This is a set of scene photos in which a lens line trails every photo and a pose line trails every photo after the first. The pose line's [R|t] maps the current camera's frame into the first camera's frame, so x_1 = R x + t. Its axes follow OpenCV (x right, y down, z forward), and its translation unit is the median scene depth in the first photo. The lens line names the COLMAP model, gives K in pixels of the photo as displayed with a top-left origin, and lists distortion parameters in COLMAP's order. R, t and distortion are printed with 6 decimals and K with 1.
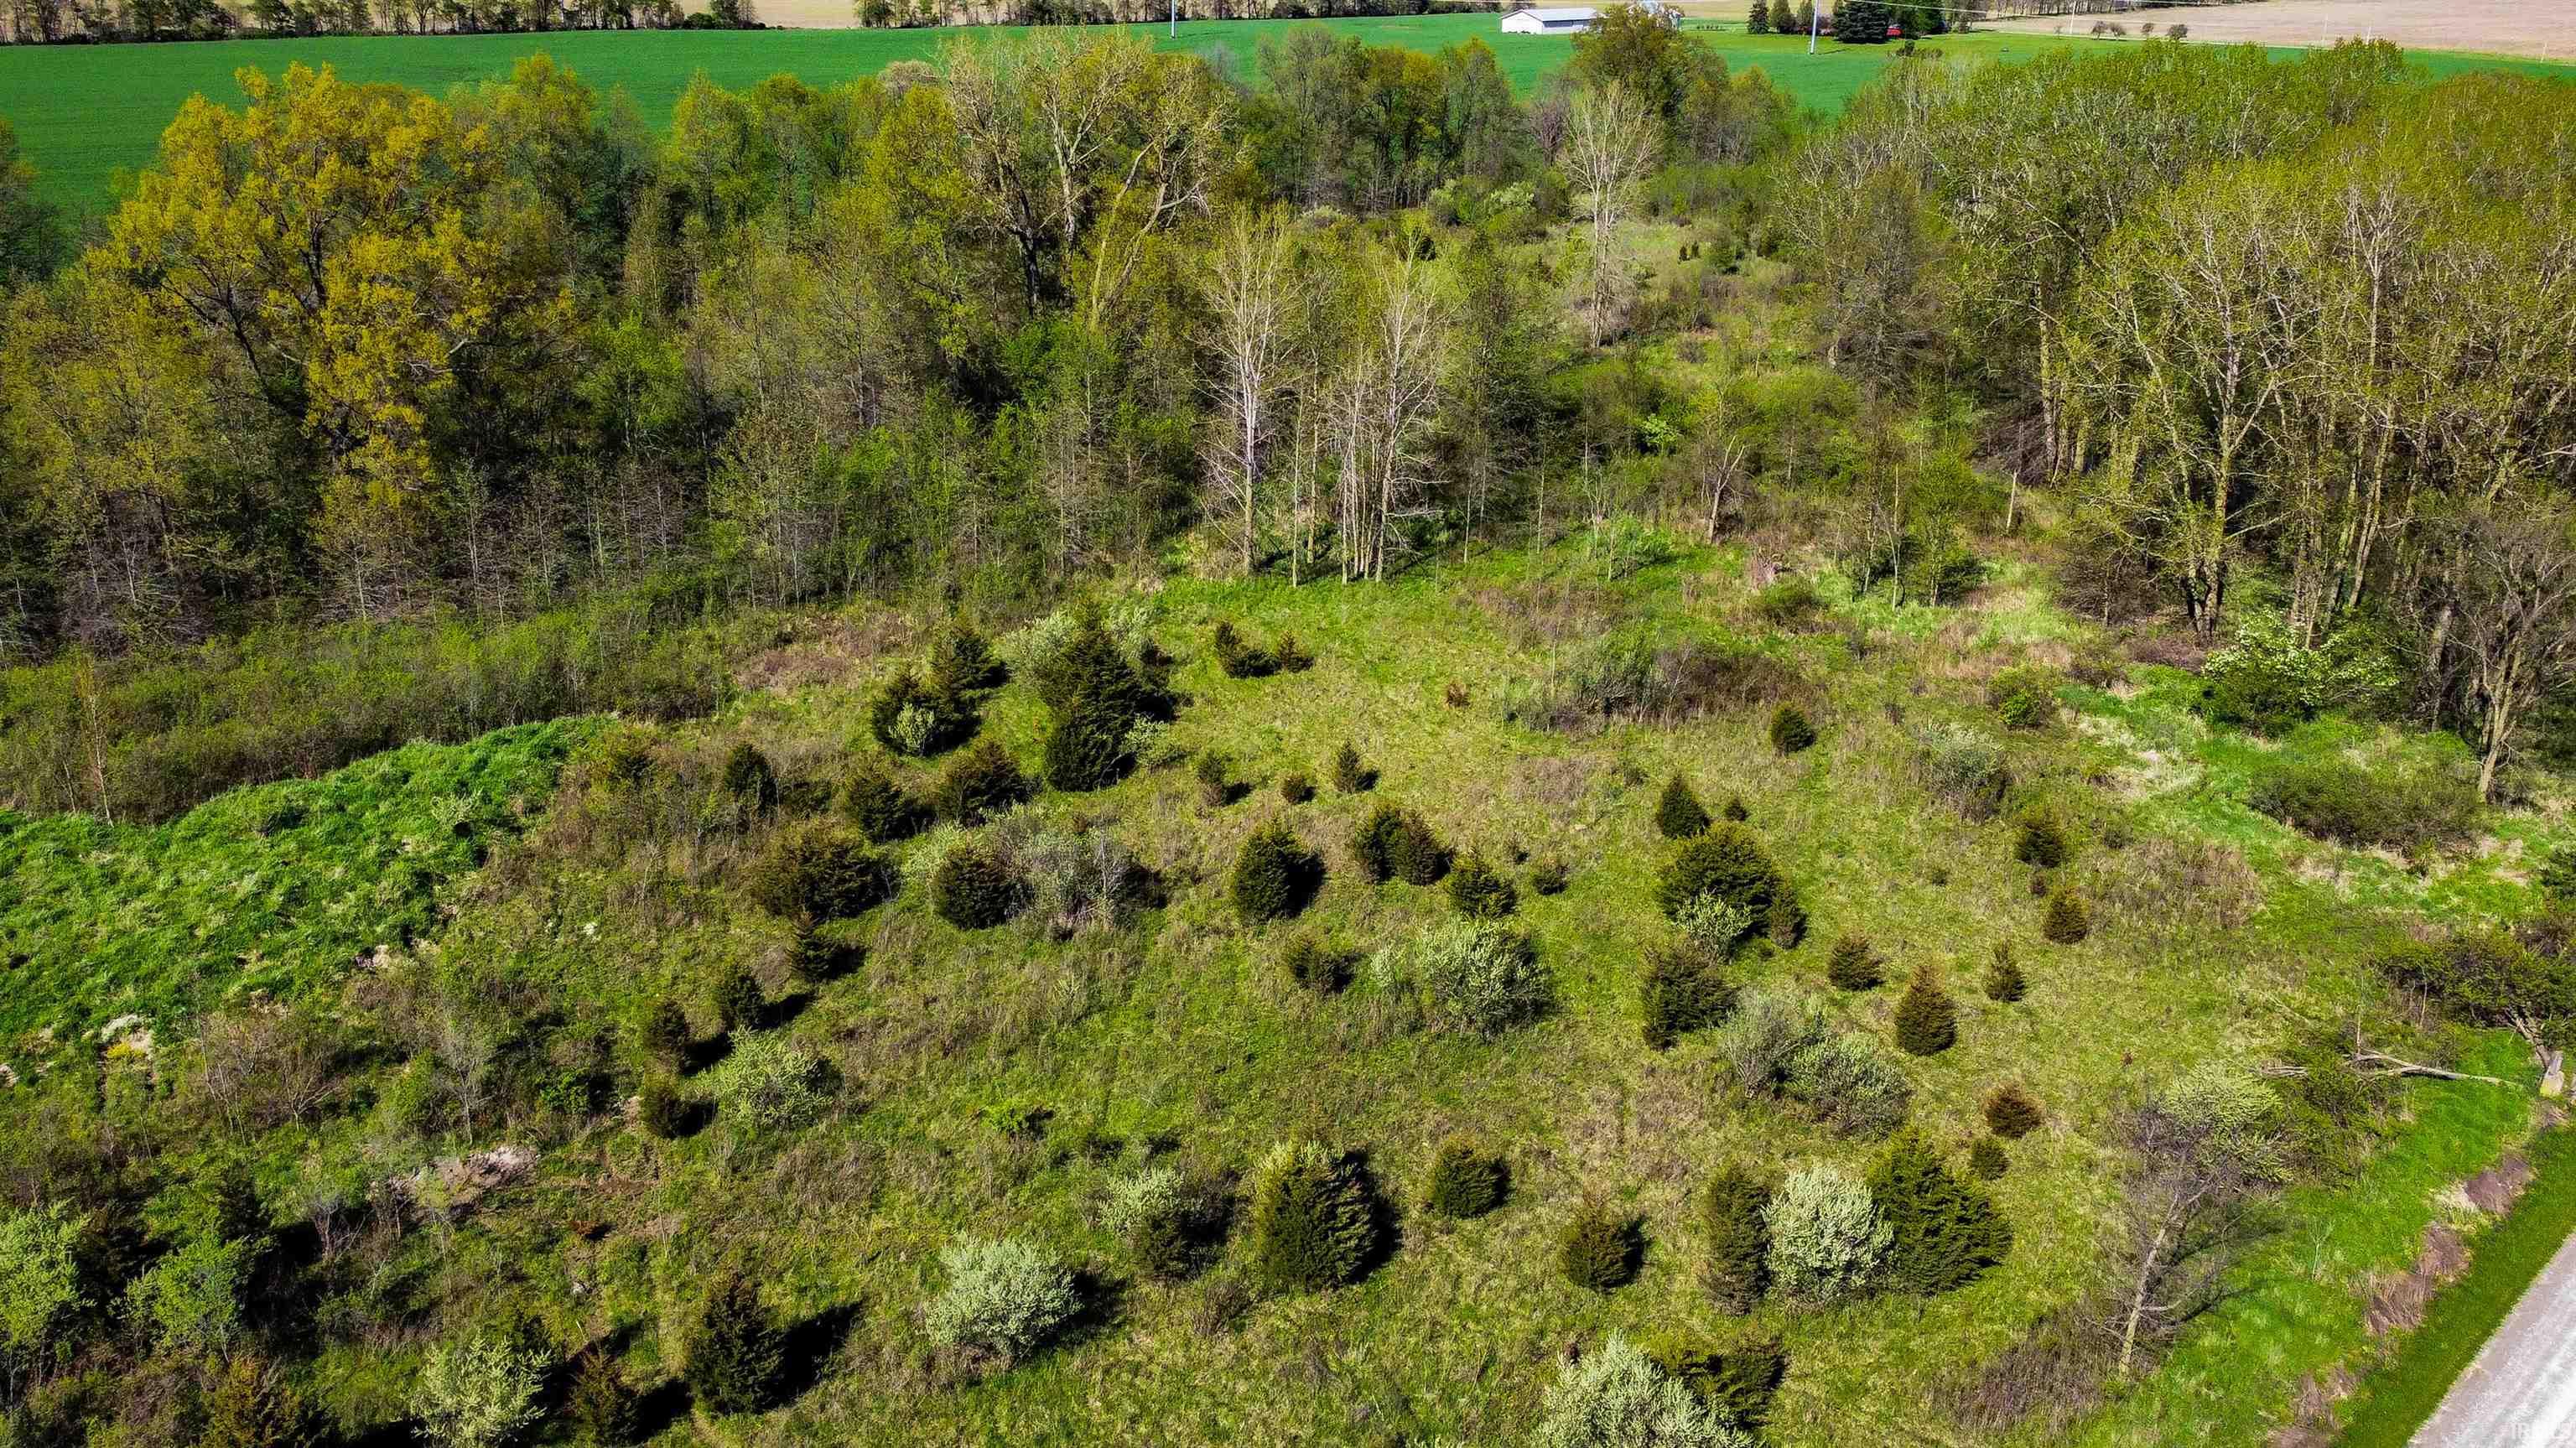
lens RADIAL K [[2087.2, 0, 1288.0], [0, 2087.2, 724.0], [0, 0, 1]] dist [-0.004945, -0.002837]
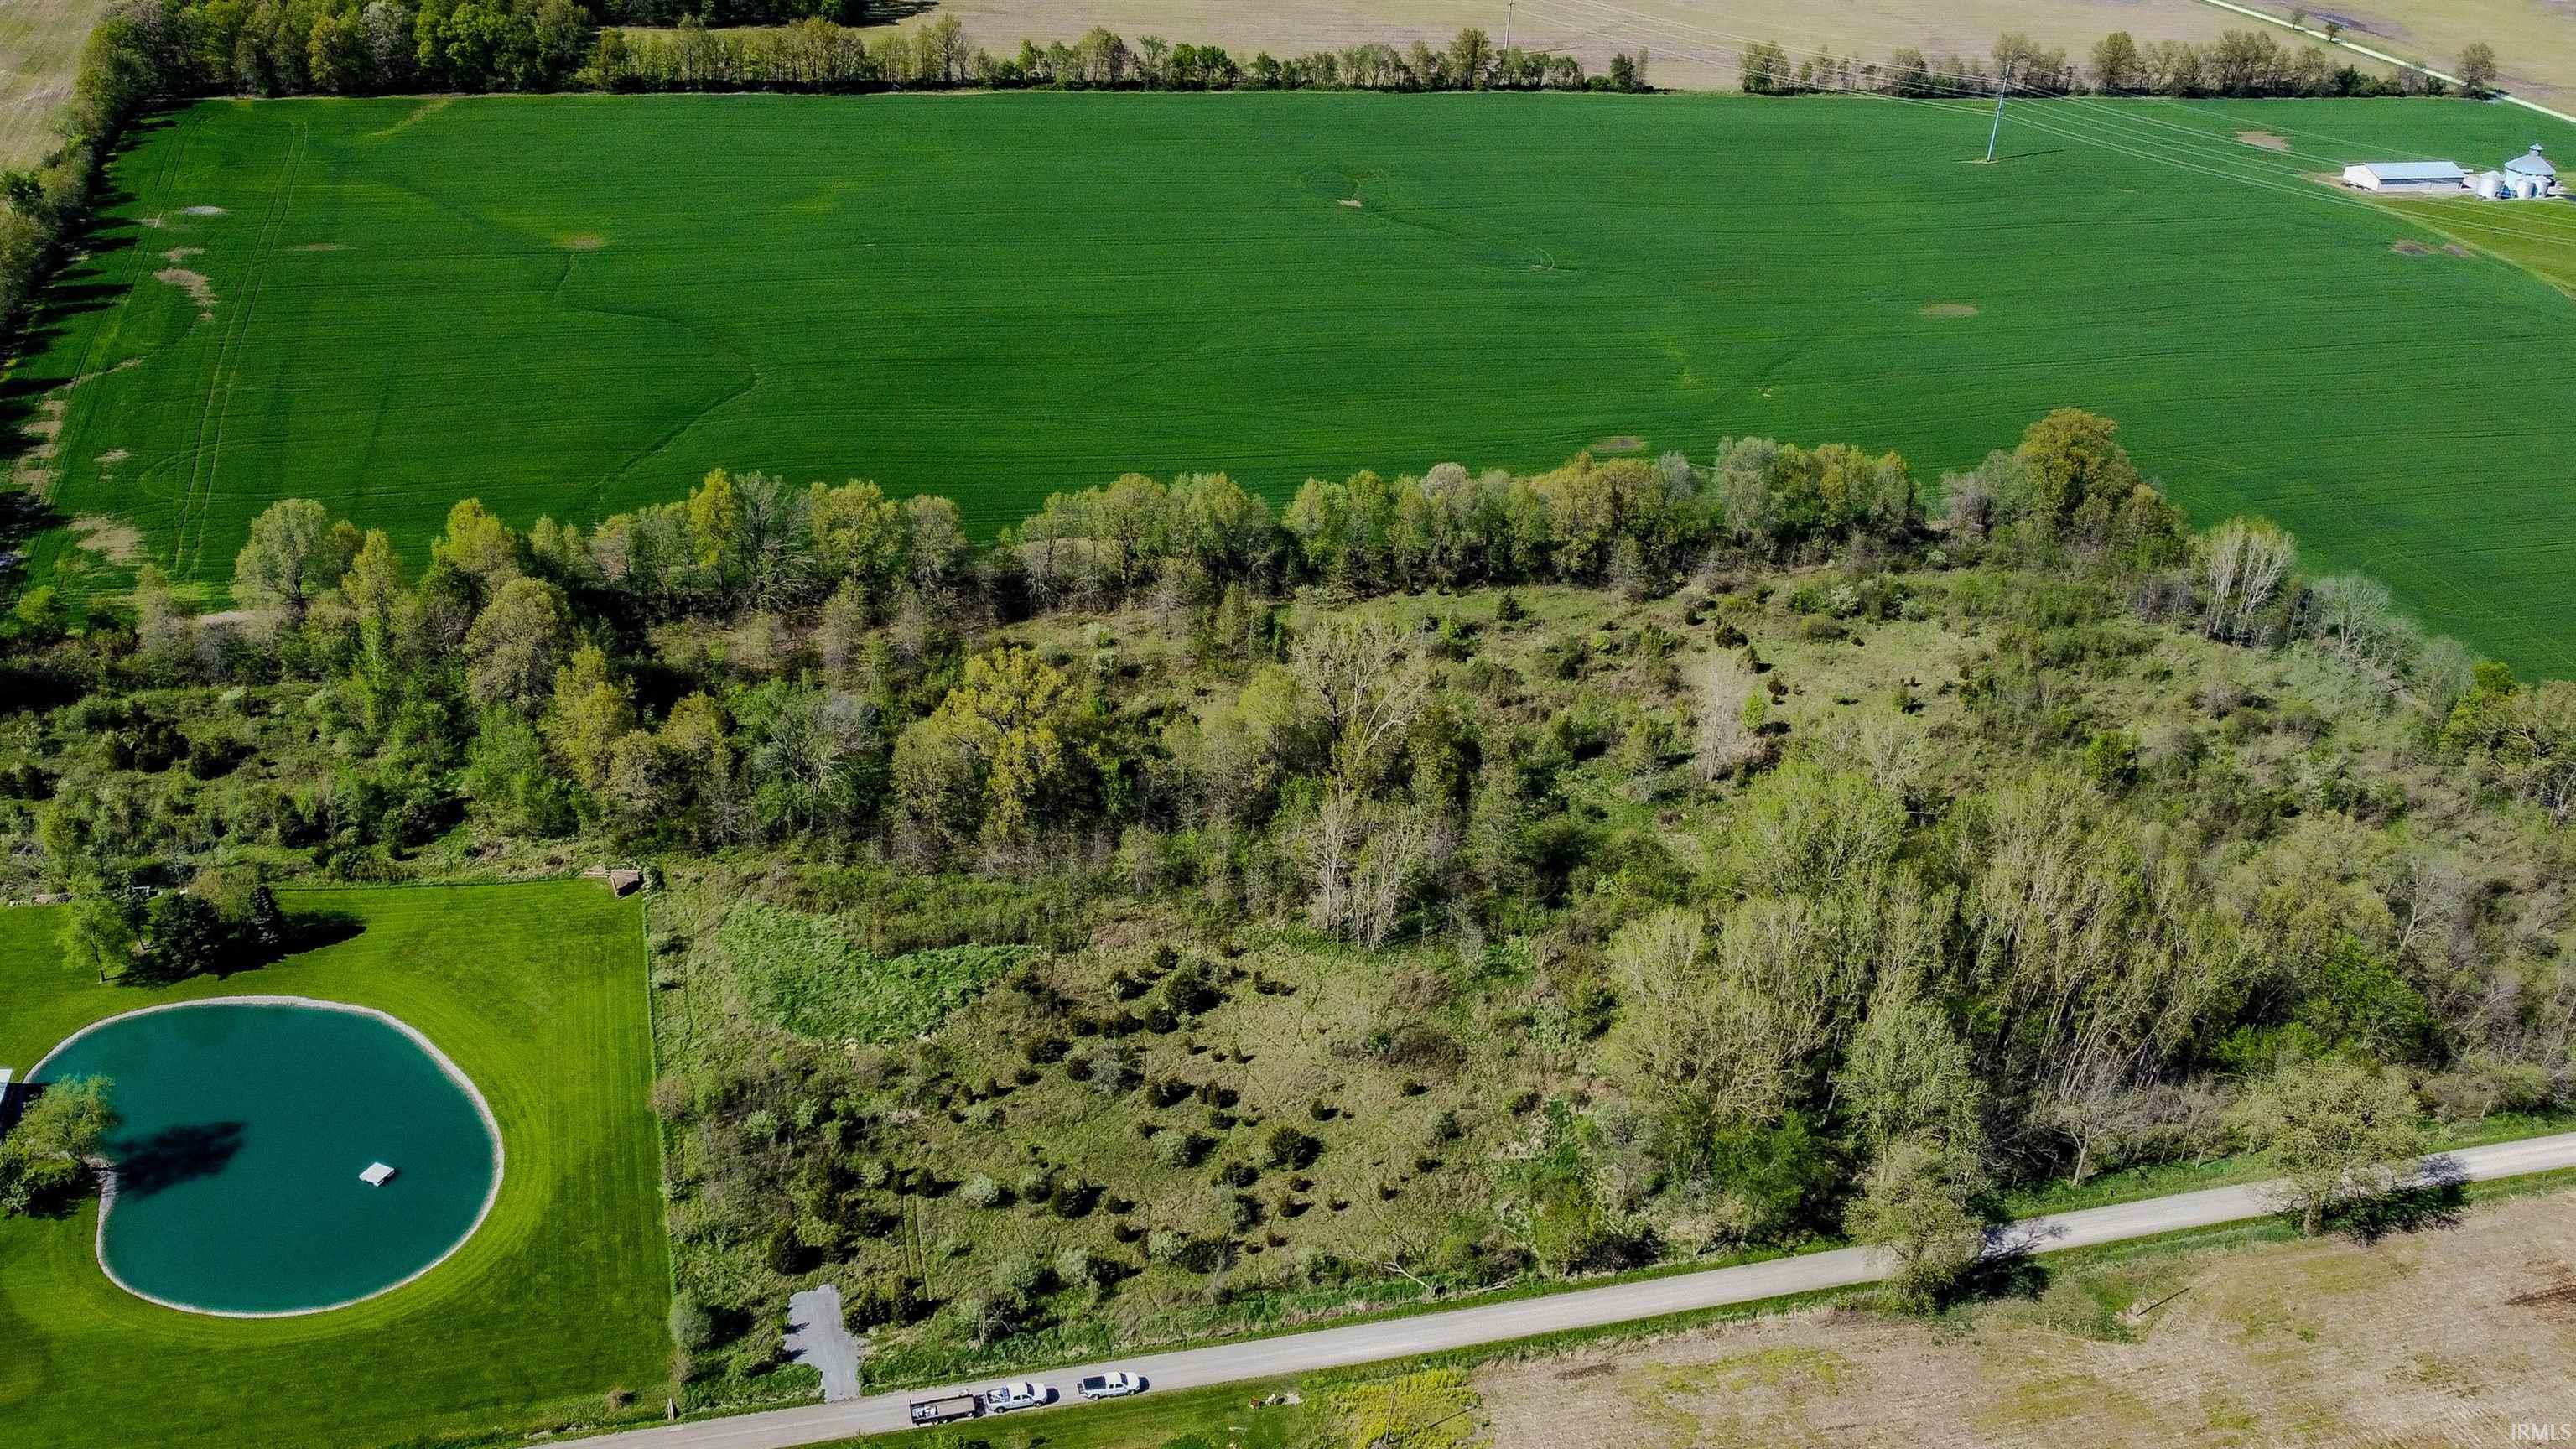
lens RADIAL K [[2201.0, 0, 1288.0], [0, 2201.0, 724.5], [0, 0, 1]] dist [0.000183, -0.004380]
pose [[0.878658, 0.255297, -0.403464, 1.069130], [-0.216816, 0.966235, 0.139218, -0.762018], [0.425383, -0.034847, 0.904343, -1.500782]]
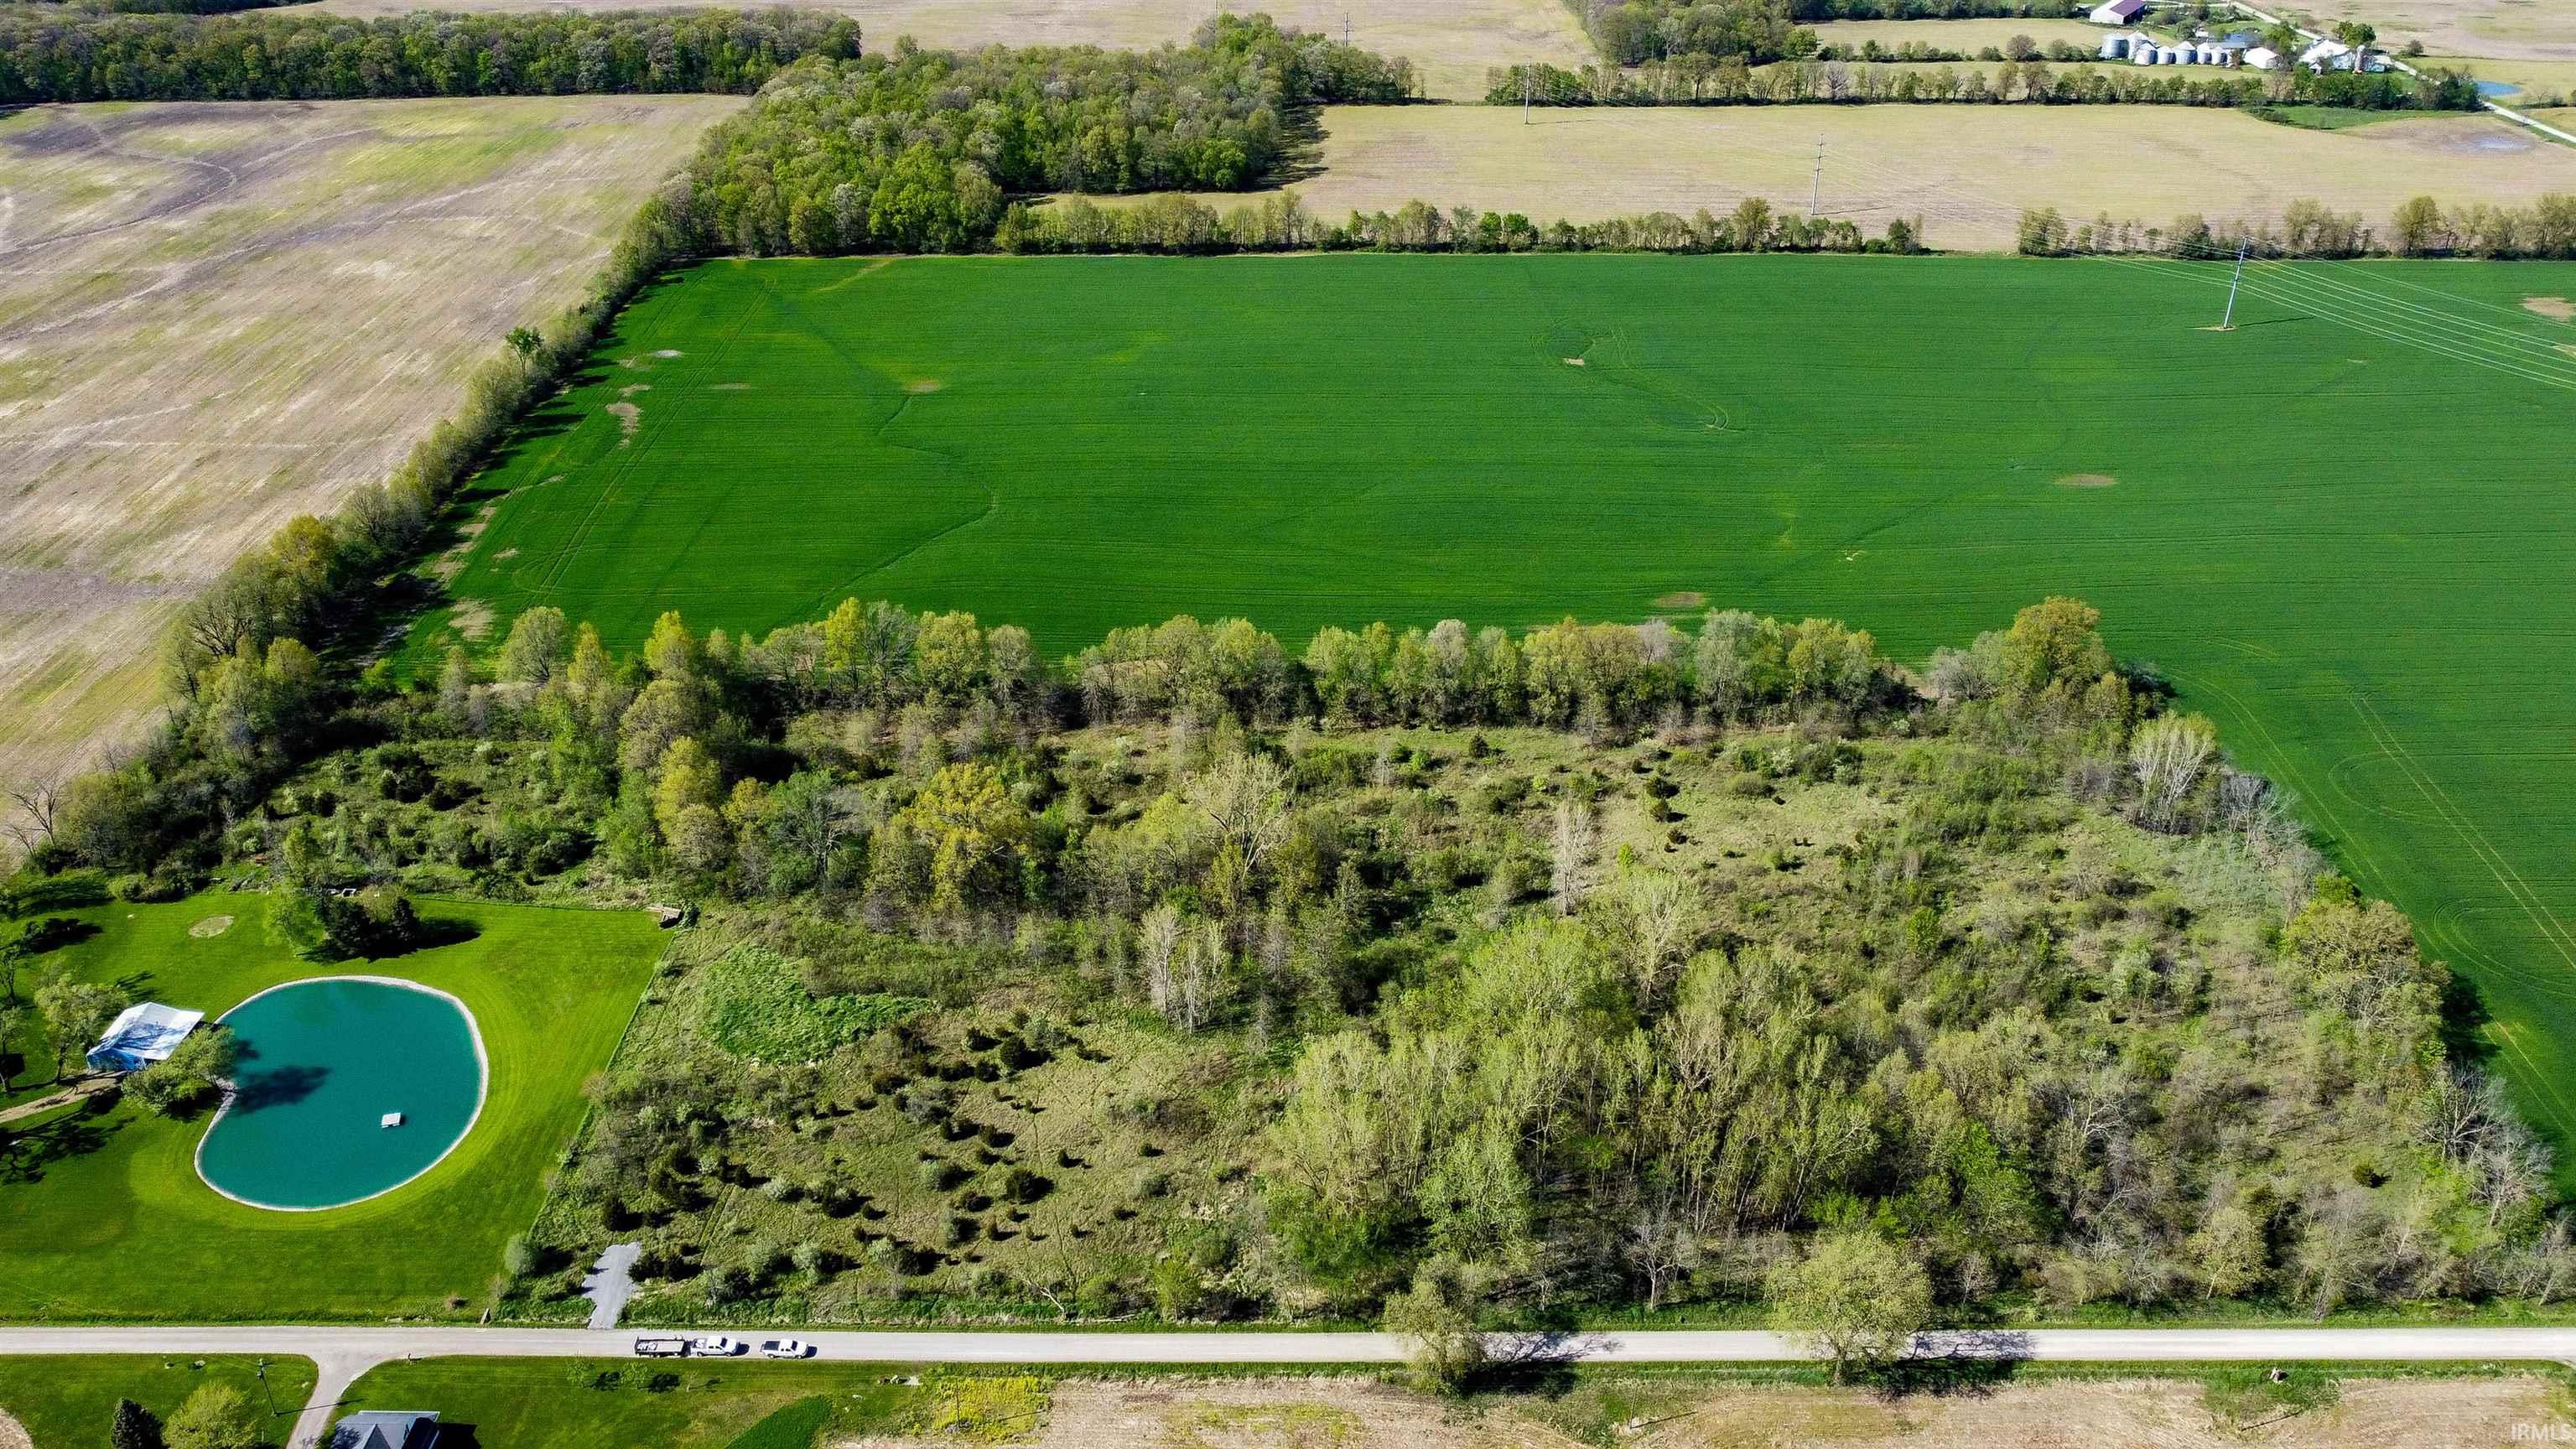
lens RADIAL K [[1949.8, 0, 1288.0], [0, 1949.8, 724.5], [0, 0, 1]] dist [-0.000656, -0.001657]
pose [[0.719007, 0.310214, -0.621929, 2.031375], [-0.246136, 0.950518, 0.189557, -1.226249], [0.649959, 0.016786, 0.759784, -1.163059]]
